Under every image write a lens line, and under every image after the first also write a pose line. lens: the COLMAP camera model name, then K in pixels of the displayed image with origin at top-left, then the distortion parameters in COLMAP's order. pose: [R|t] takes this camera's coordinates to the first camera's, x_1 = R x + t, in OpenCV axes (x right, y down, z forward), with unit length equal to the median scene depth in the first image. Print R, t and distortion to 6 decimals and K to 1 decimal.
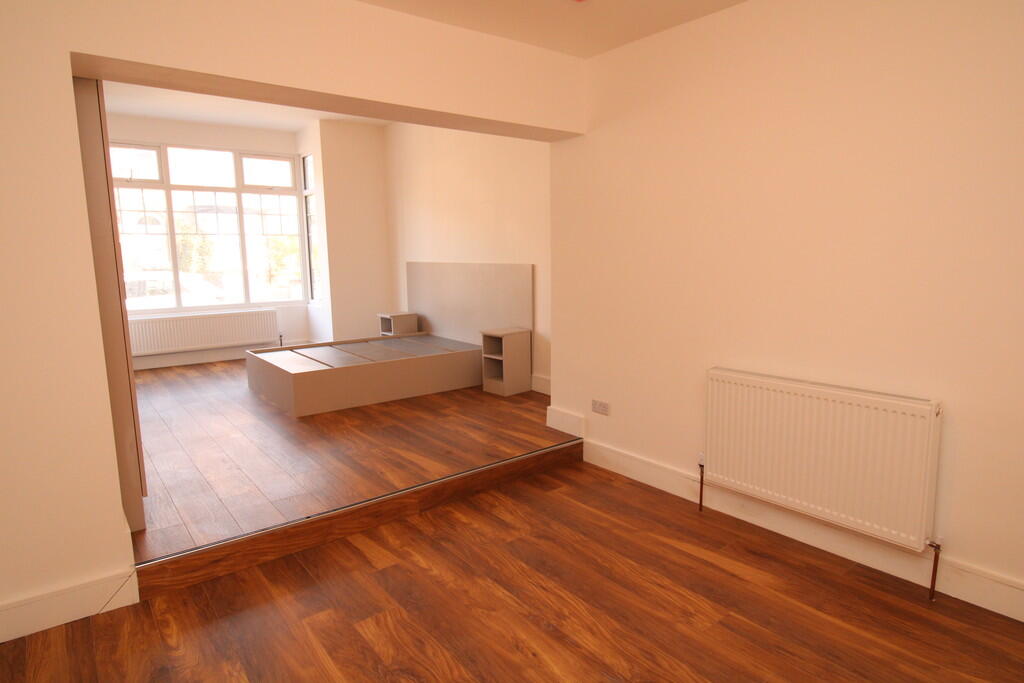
lens RADIAL K [[587.0, 0, 519.9], [0, 587.0, 338.8], [0, 0, 1]] dist [0.004776, -0.012098]
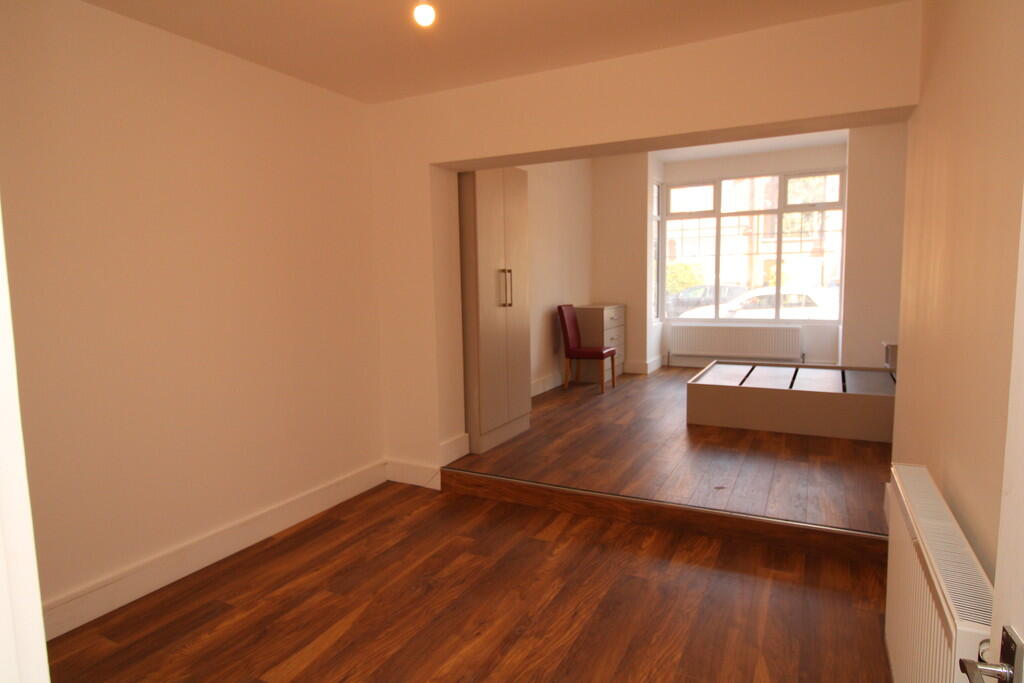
lens RADIAL K [[588.3, 0, 523.7], [0, 588.3, 341.0], [0, 0, 1]] dist [0.006514, -0.013028]
pose [[0.420161, 0.101249, -0.901783, 0.678493], [-0.119203, 0.991303, 0.055761, -0.062871], [0.899586, 0.084066, 0.428576, 0.361018]]
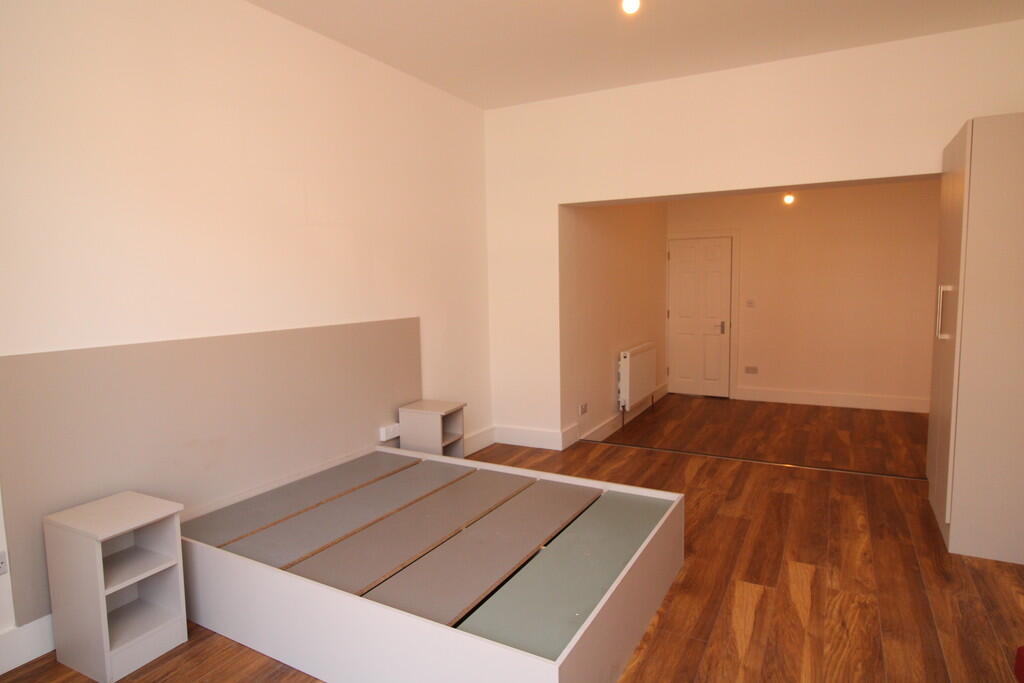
lens RADIAL K [[587.0, 0, 519.9], [0, 587.0, 338.8], [0, 0, 1]] dist [0.004776, -0.012098]
pose [[-0.390625, -0.073651, 0.917599, -1.286596], [0.159103, 0.976392, 0.146101, -0.326692], [-0.906696, 0.203064, -0.369684, 1.976166]]
